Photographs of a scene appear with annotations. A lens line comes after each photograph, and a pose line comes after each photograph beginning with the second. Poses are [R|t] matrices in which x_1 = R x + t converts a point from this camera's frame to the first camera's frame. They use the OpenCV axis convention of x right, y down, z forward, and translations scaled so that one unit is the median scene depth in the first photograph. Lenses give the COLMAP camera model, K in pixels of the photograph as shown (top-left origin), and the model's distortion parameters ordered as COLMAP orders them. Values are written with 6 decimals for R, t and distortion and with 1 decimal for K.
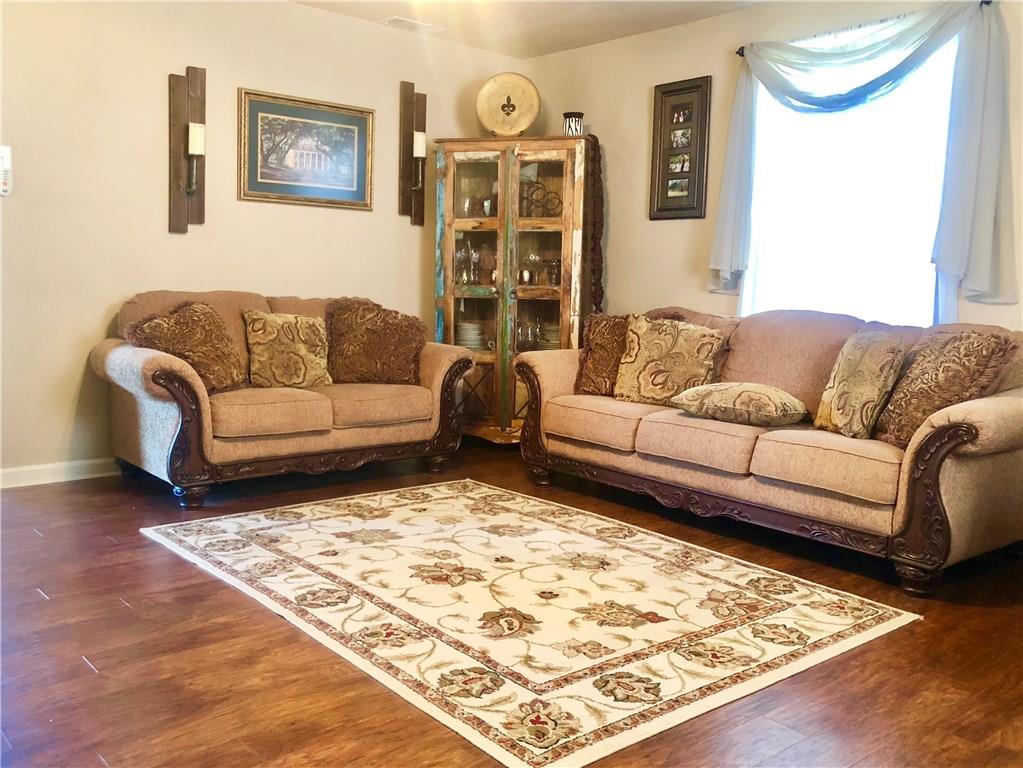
lens RADIAL K [[855.1, 0, 511.5], [0, 855.1, 384.0], [0, 0, 1]] dist [0.012362, 0.011191]
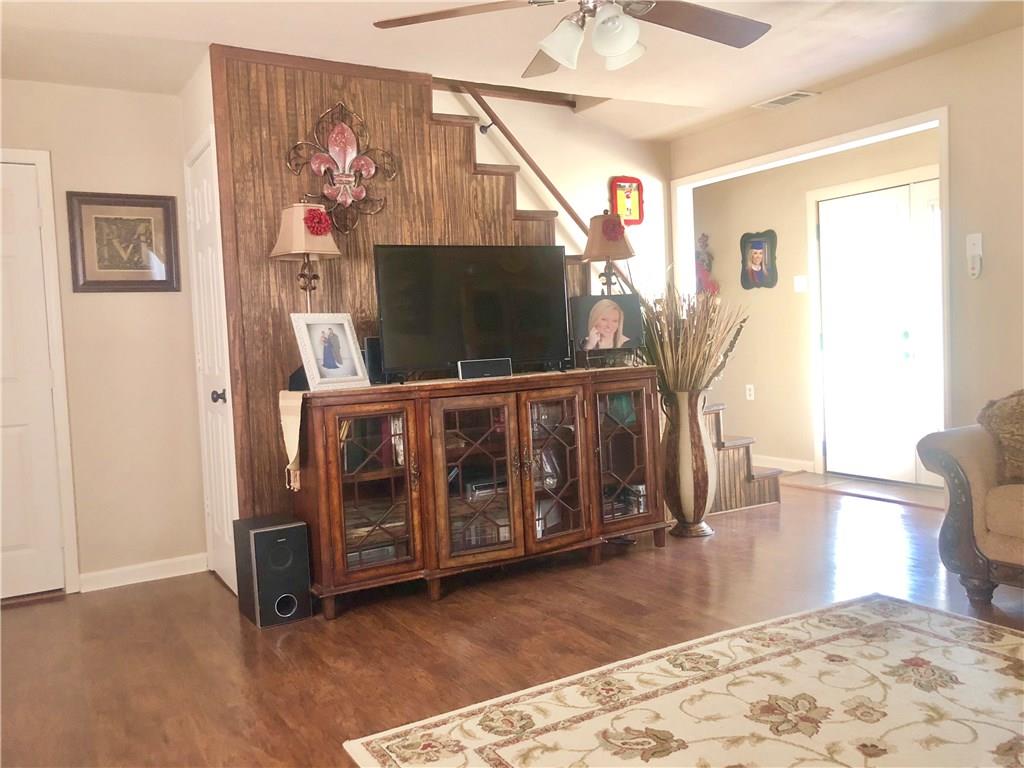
lens RADIAL K [[855.9, 0, 512.0], [0, 855.9, 384.0], [0, 0, 1]] dist [0.012362, 0.011191]
pose [[-0.153191, 0.037894, -0.987470, 0.876399], [-0.080005, 0.995509, 0.050615, -0.132125], [0.984953, 0.086757, -0.149471, 0.936522]]
